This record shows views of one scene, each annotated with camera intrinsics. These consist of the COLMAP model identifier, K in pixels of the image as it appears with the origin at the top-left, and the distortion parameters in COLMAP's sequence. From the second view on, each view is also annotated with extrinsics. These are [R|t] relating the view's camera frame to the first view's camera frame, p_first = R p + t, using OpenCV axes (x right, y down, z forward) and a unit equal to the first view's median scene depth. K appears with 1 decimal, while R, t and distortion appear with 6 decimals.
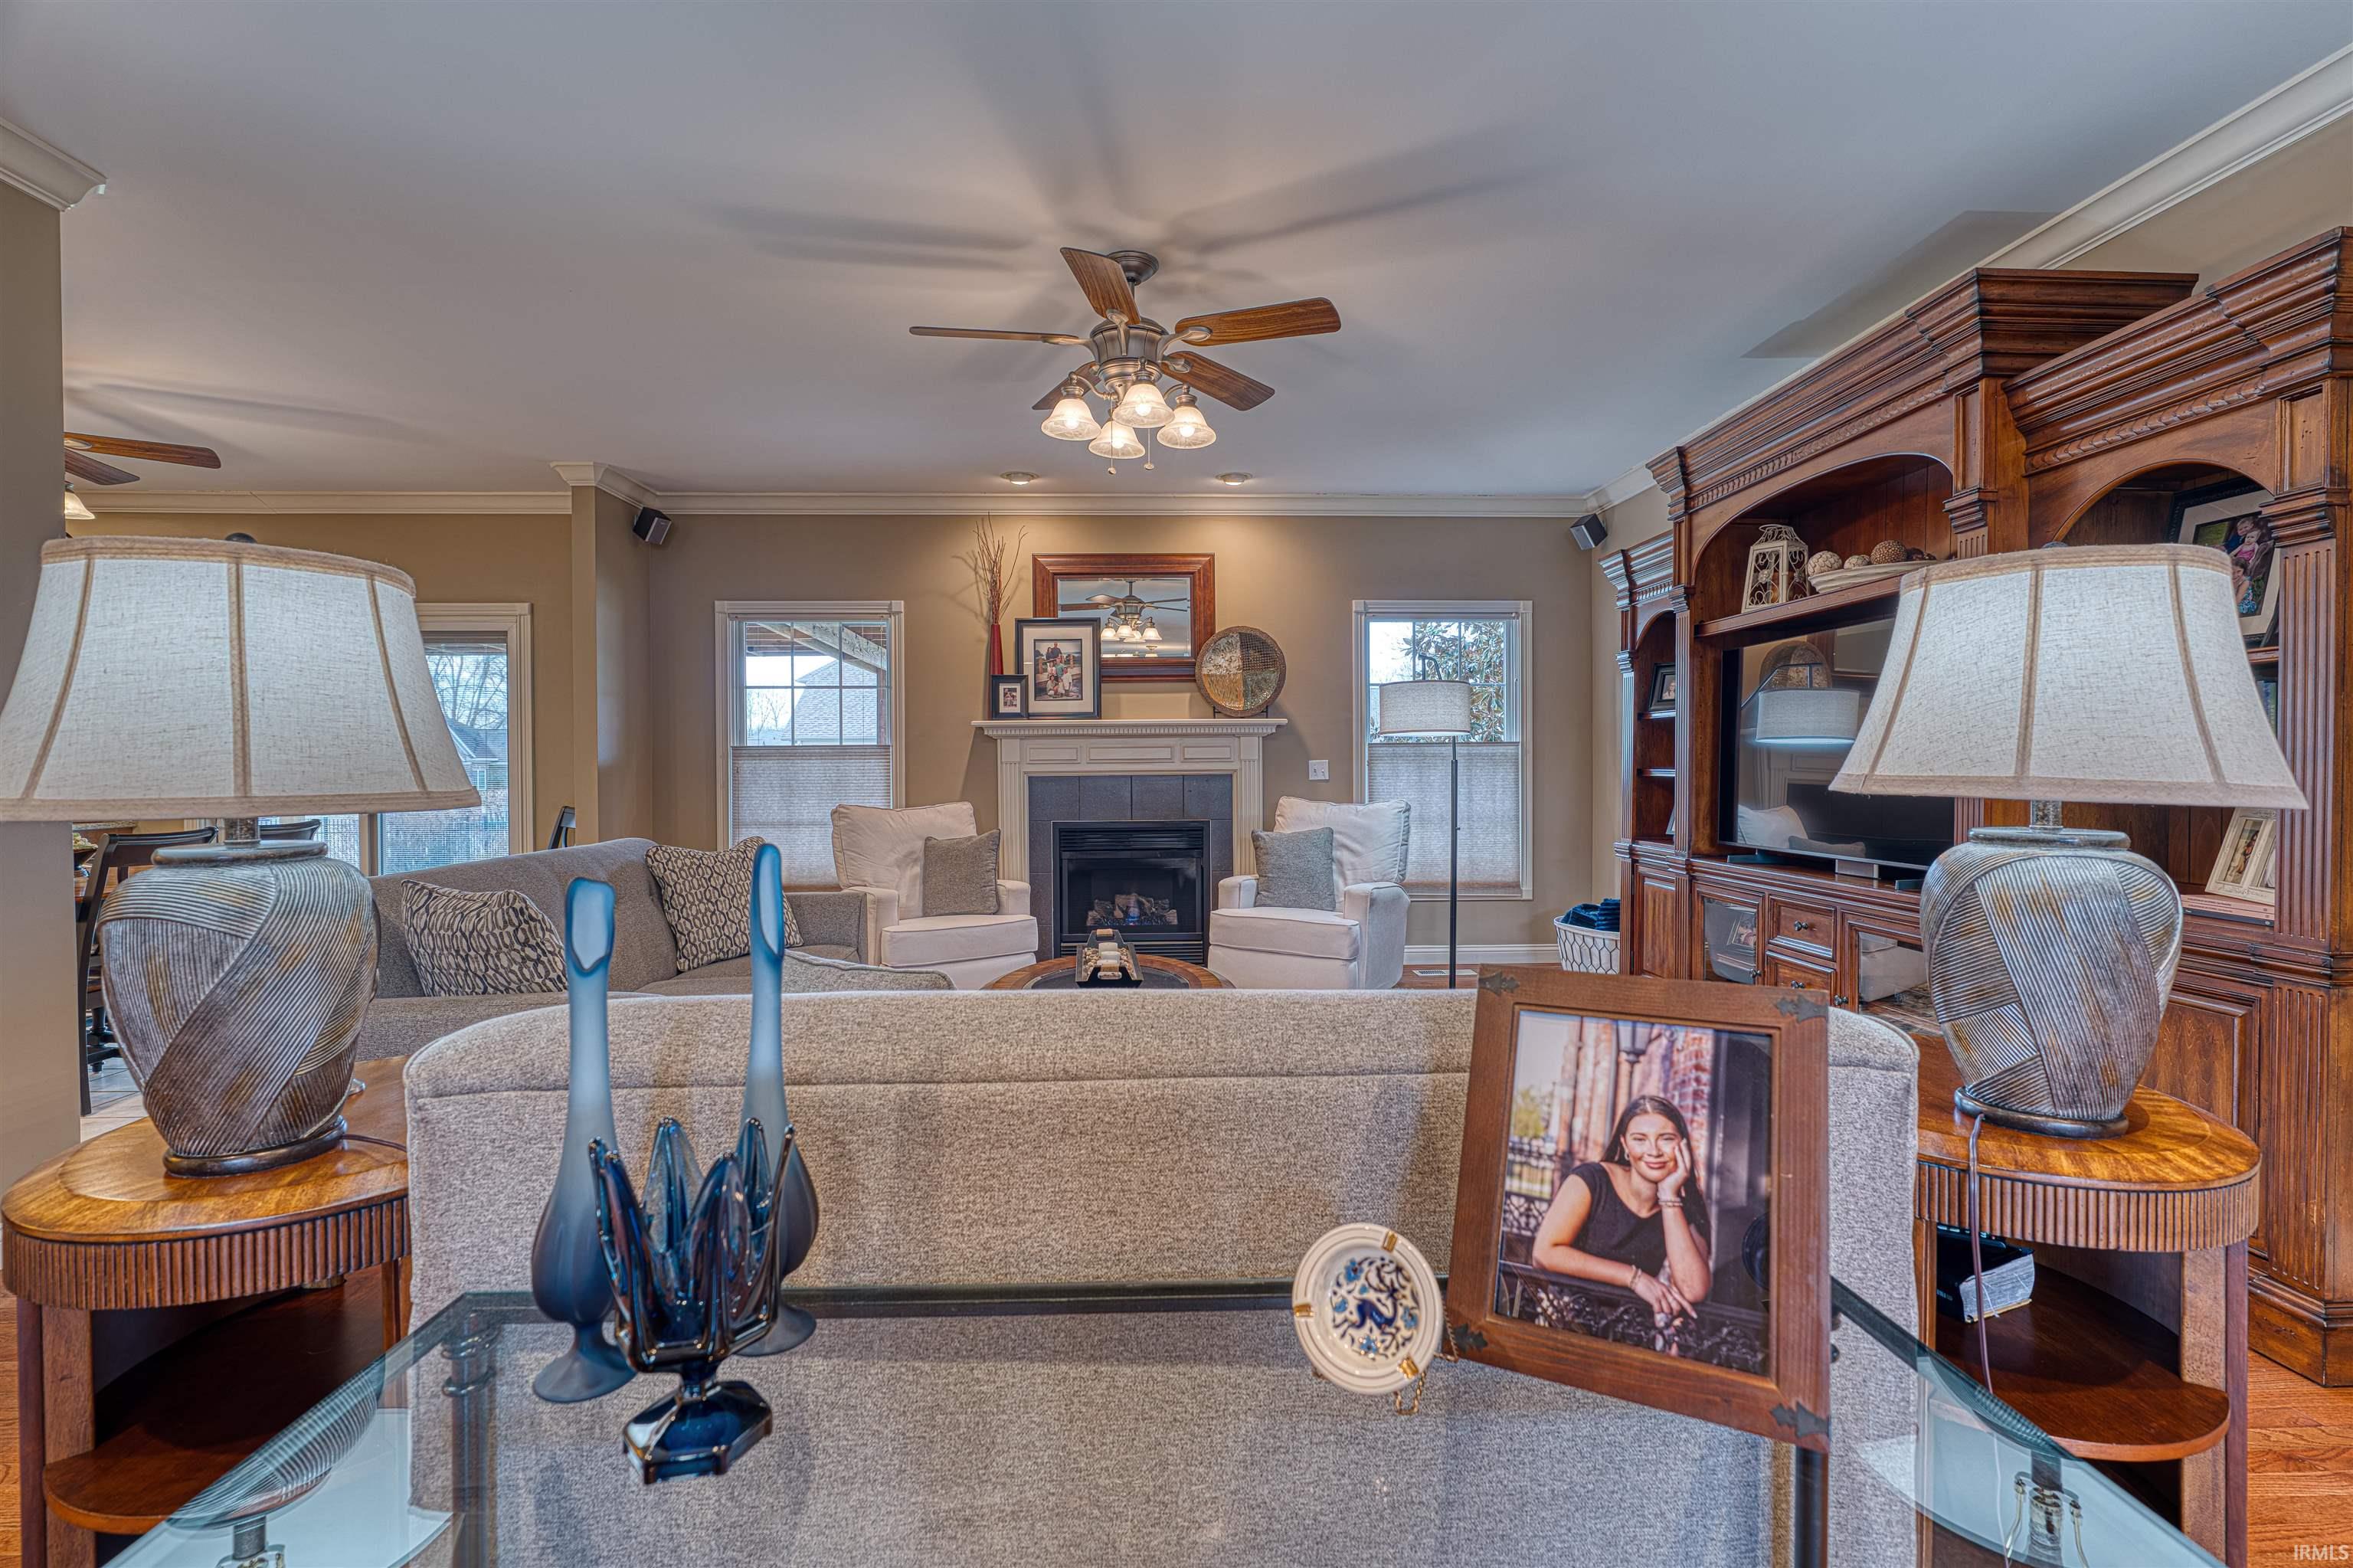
lens RADIAL K [[1105.9, 0, 1177.5], [0, 1105.9, 783.8], [0, 0, 1]] dist [-0.001641, -0.000184]
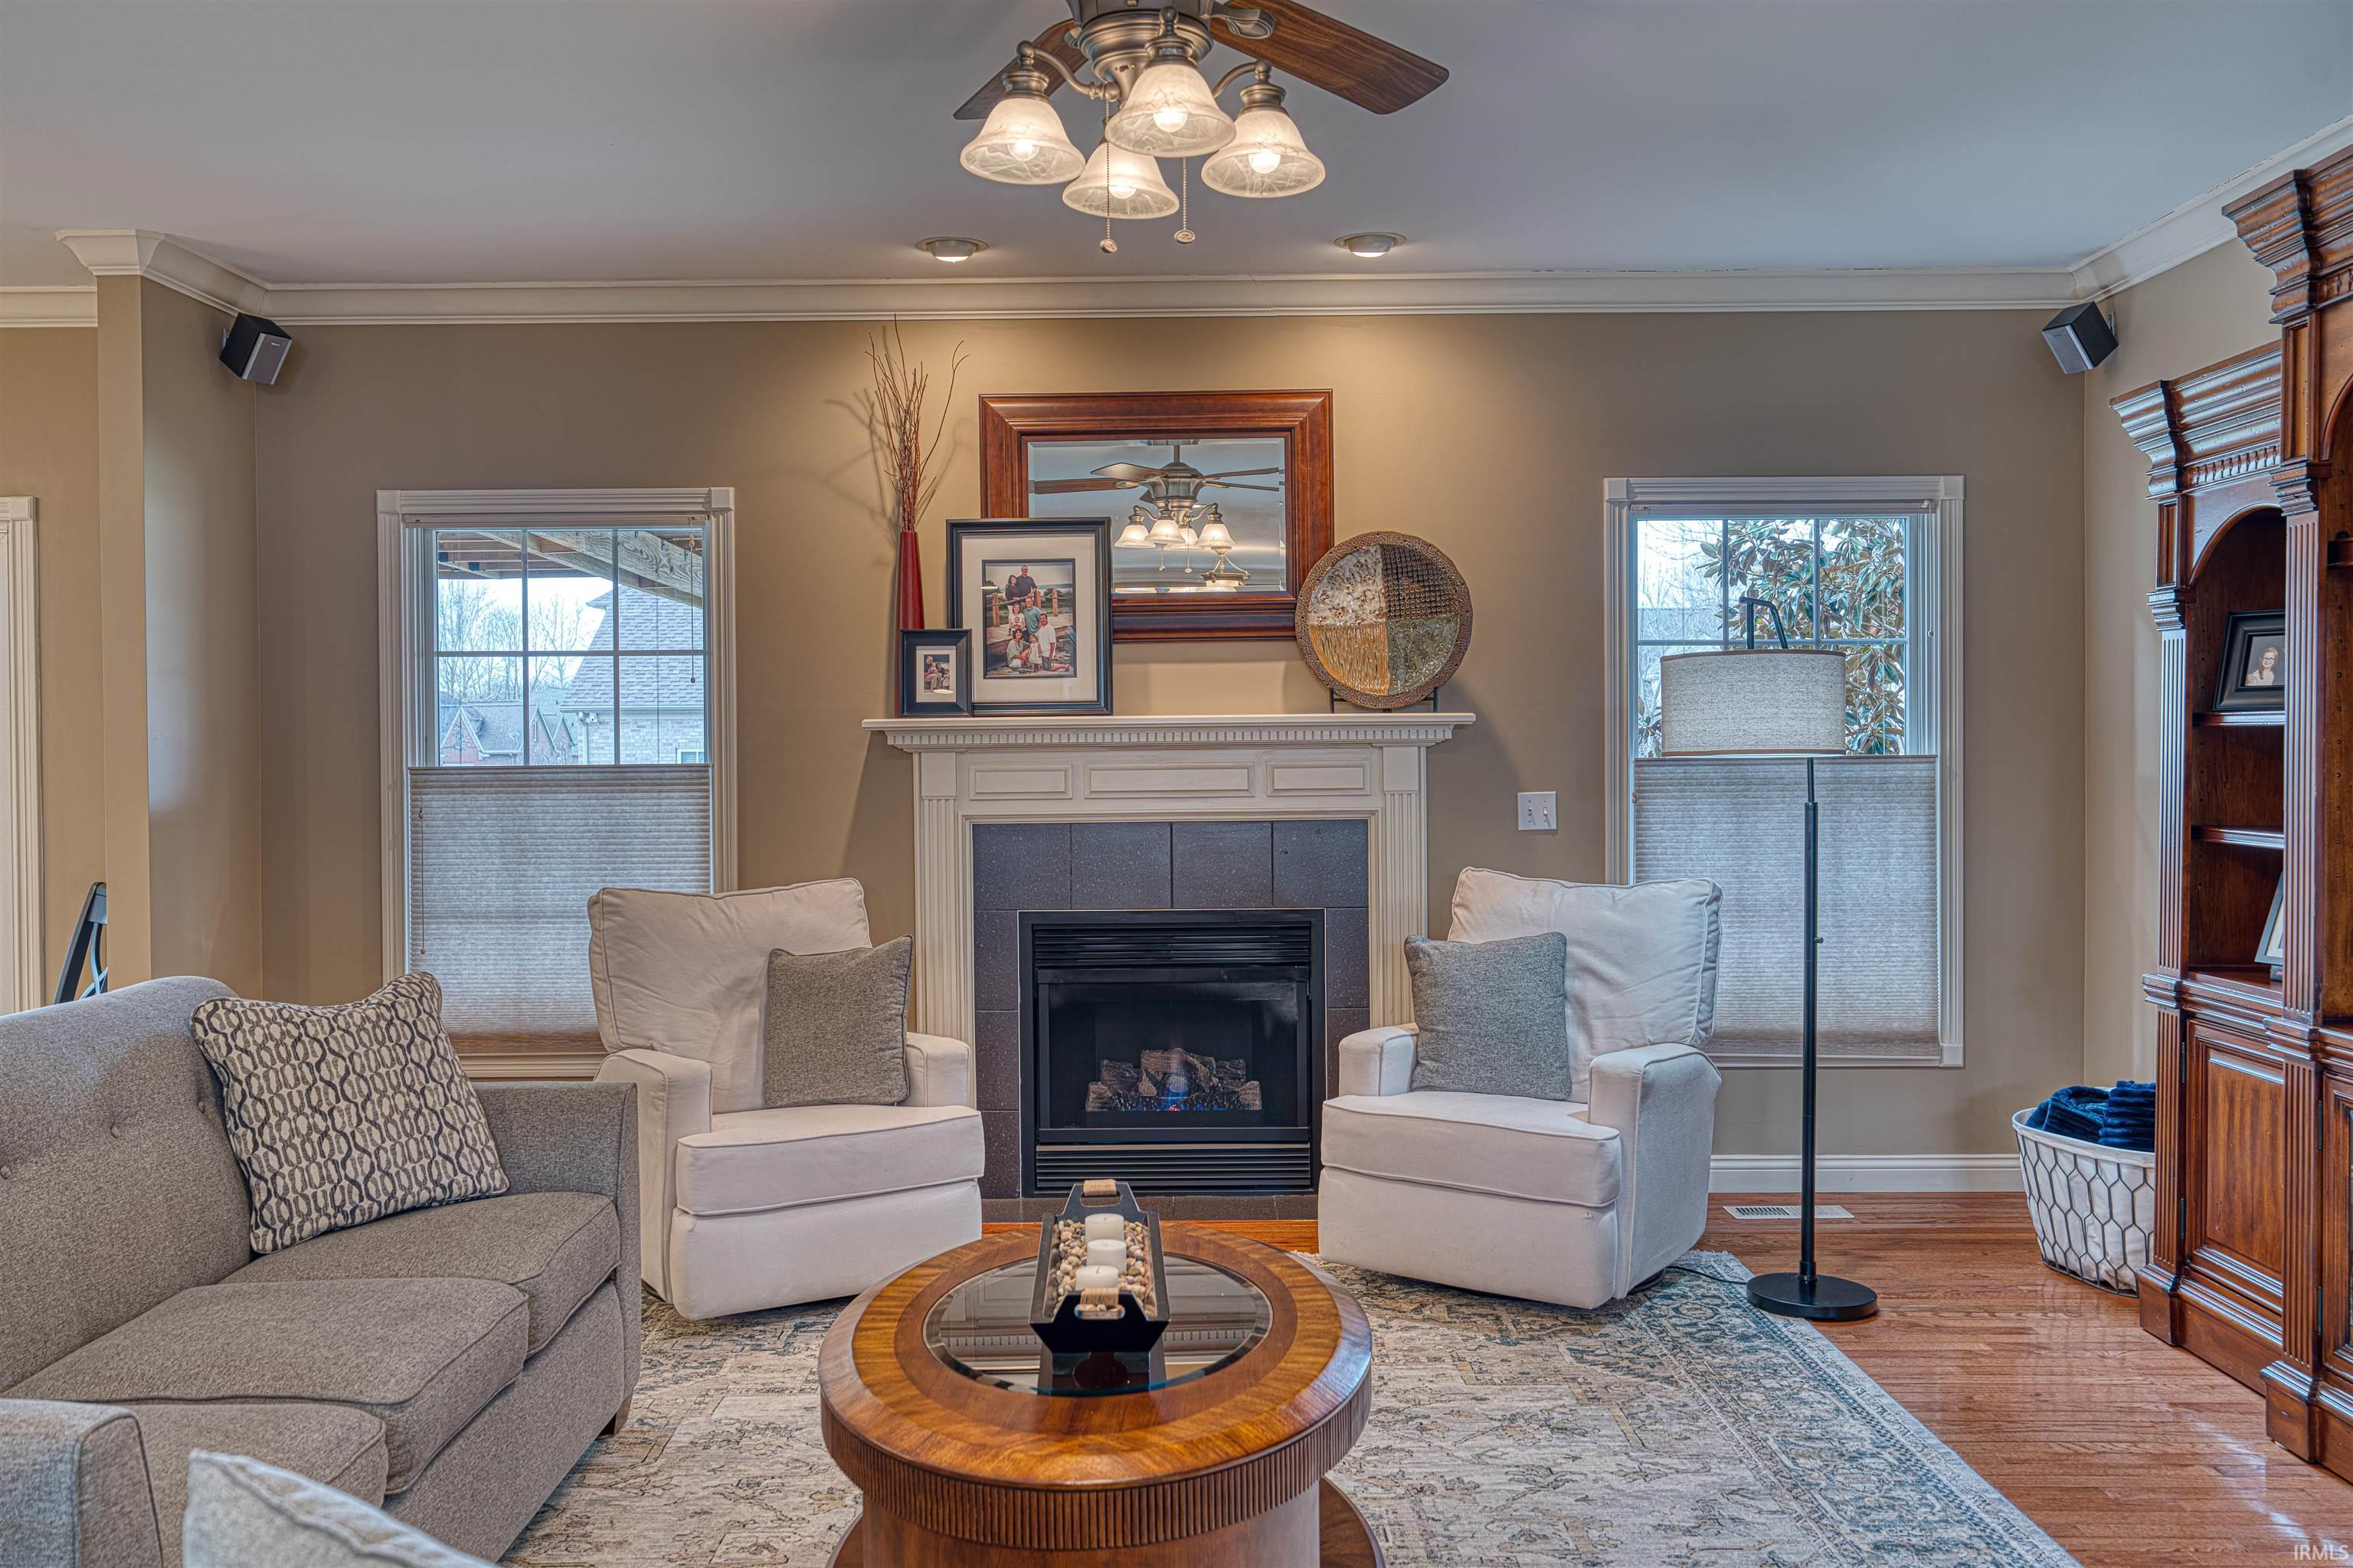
lens RADIAL K [[1990.6, 0, 1179.2], [0, 1990.6, 786.2], [0, 0, 1]] dist [0.012832, -0.000117]
pose [[0.998819, -0.000996, -0.048575, 0.007538], [0.001134, 0.999995, 0.002814, -0.028658], [0.048572, -0.002866, 0.998816, 0.076319]]
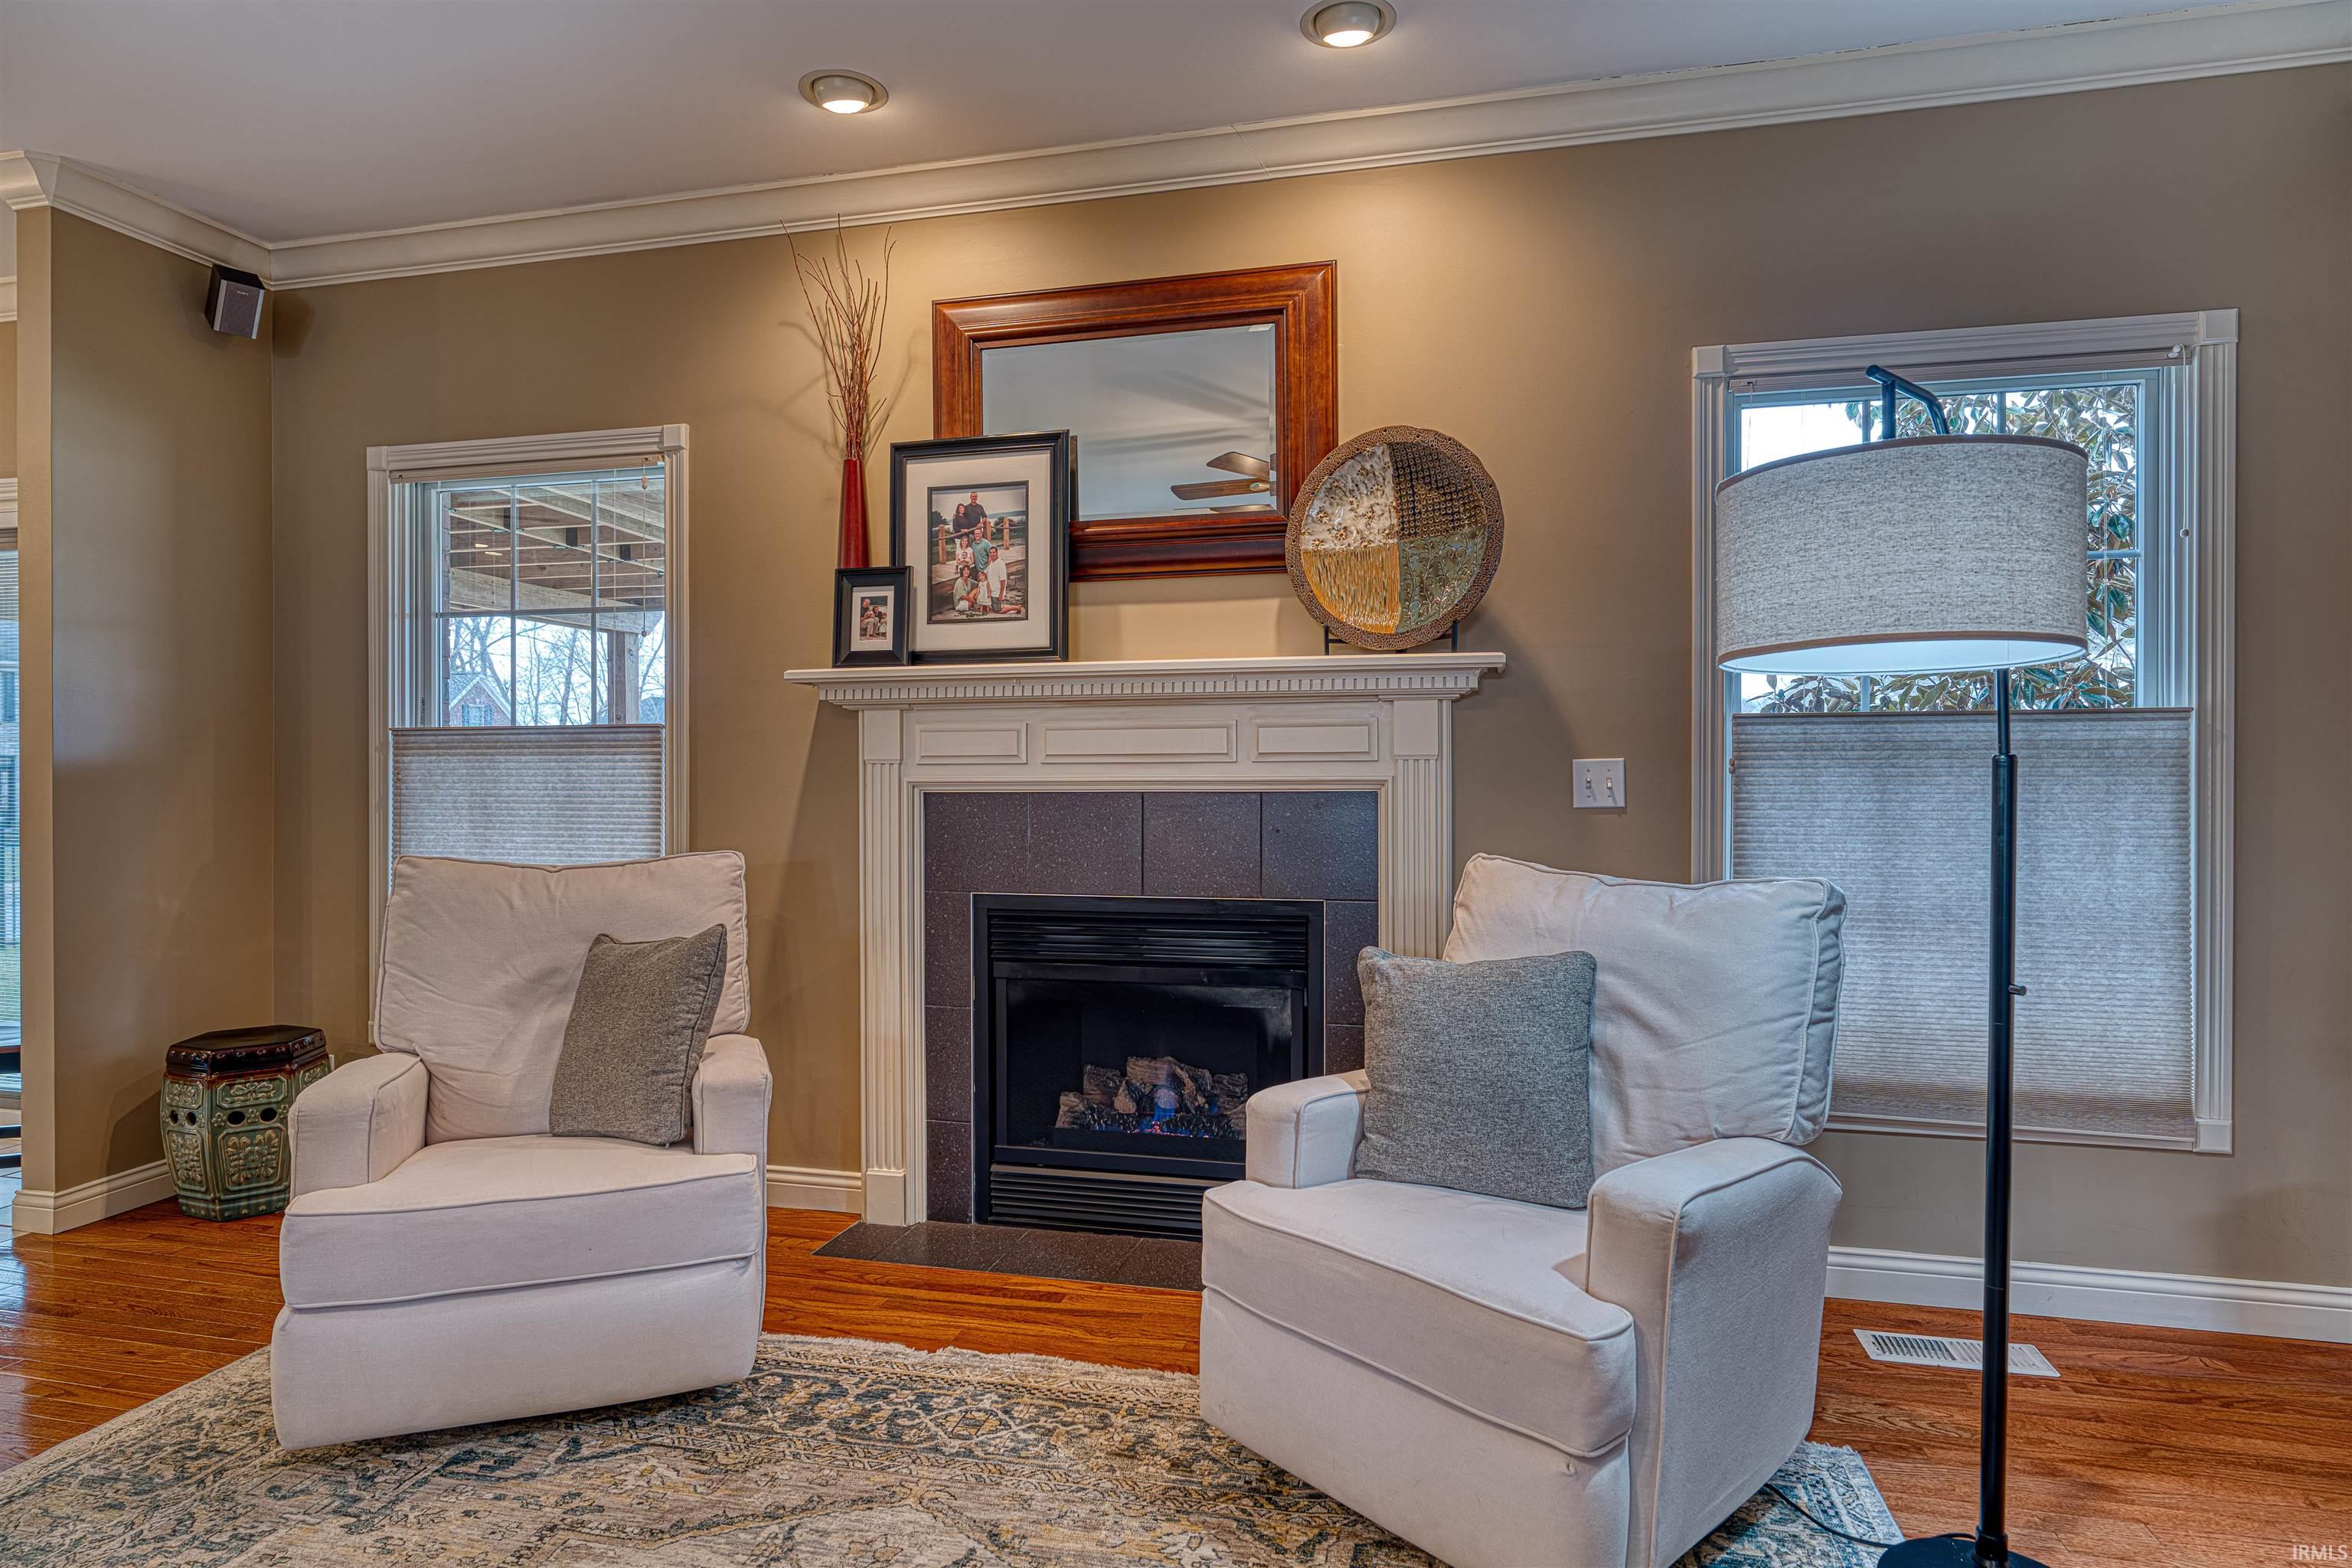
lens RADIAL K [[1313.2, 0, 1177.4], [0, 1313.2, 782.2], [0, 0, 1]] dist [-0.004878, 0.003422]
pose [[0.959794, 0.007229, -0.280613, 0.122965], [-0.009259, 0.999940, -0.005910, -0.009258], [0.280553, 0.008271, 0.959803, 0.541605]]
